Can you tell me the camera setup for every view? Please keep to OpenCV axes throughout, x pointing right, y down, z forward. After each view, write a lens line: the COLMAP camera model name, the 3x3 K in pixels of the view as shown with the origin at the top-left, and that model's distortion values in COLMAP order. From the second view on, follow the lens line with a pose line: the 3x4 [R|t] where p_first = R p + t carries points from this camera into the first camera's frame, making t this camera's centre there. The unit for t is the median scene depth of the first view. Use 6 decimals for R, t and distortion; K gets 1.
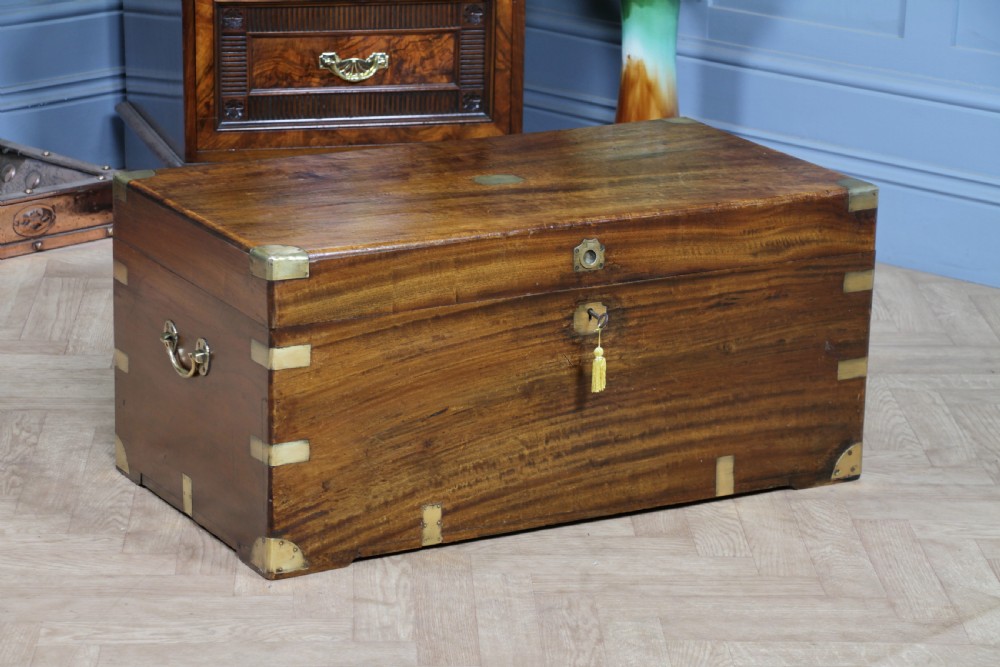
lens RADIAL K [[3101.2, 0, 504.4], [0, 3101.2, 331.9], [0, 0, 1]] dist [0.631117, 0.469002]
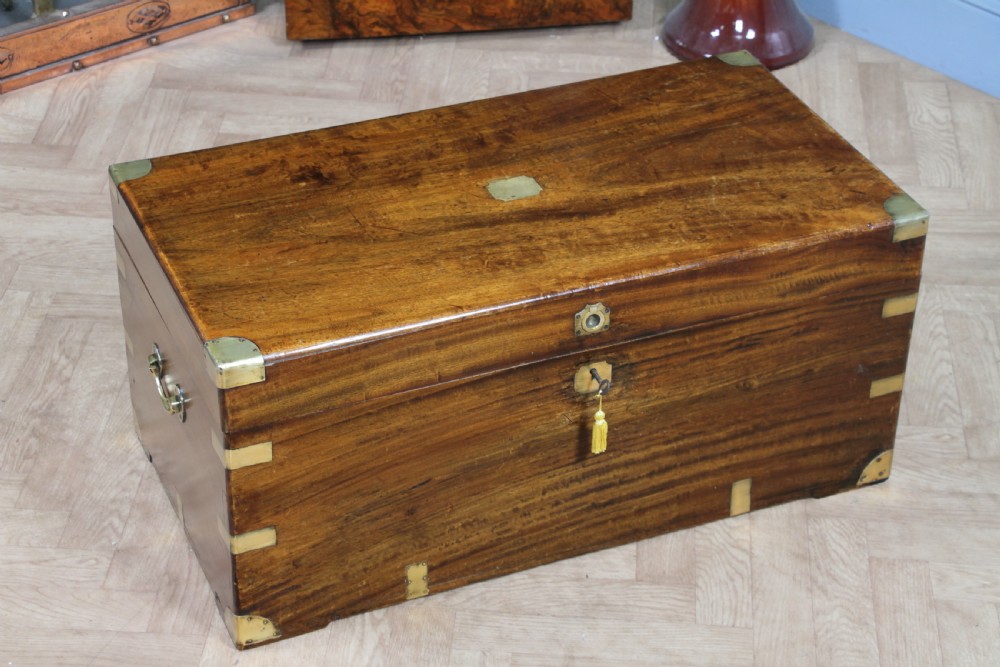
lens RADIAL K [[2171.3, 0, 502.4], [0, 2171.3, 348.8], [0, 0, 1]] dist [0.282091, 0.117537]
pose [[0.992980, 0.060238, -0.101795, 0.066221], [-0.025618, 0.949704, 0.312098, -0.213981], [0.115475, -0.307299, 0.944581, 0.385698]]
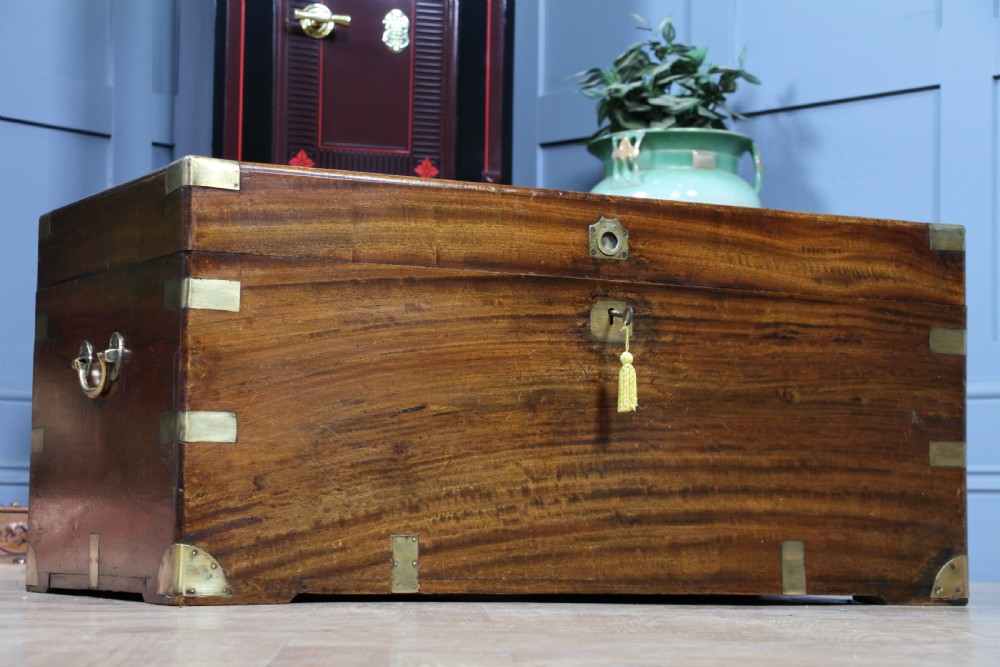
lens RADIAL K [[2230.5, 0, 497.1], [0, 2230.5, 329.6], [0, 0, 1]] dist [0.293980, 0.385513]
pose [[0.998704, -0.015410, -0.048502, 0.025946], [-0.003433, 0.930487, -0.366308, 0.205658], [0.050775, 0.366000, 0.929229, 0.470033]]
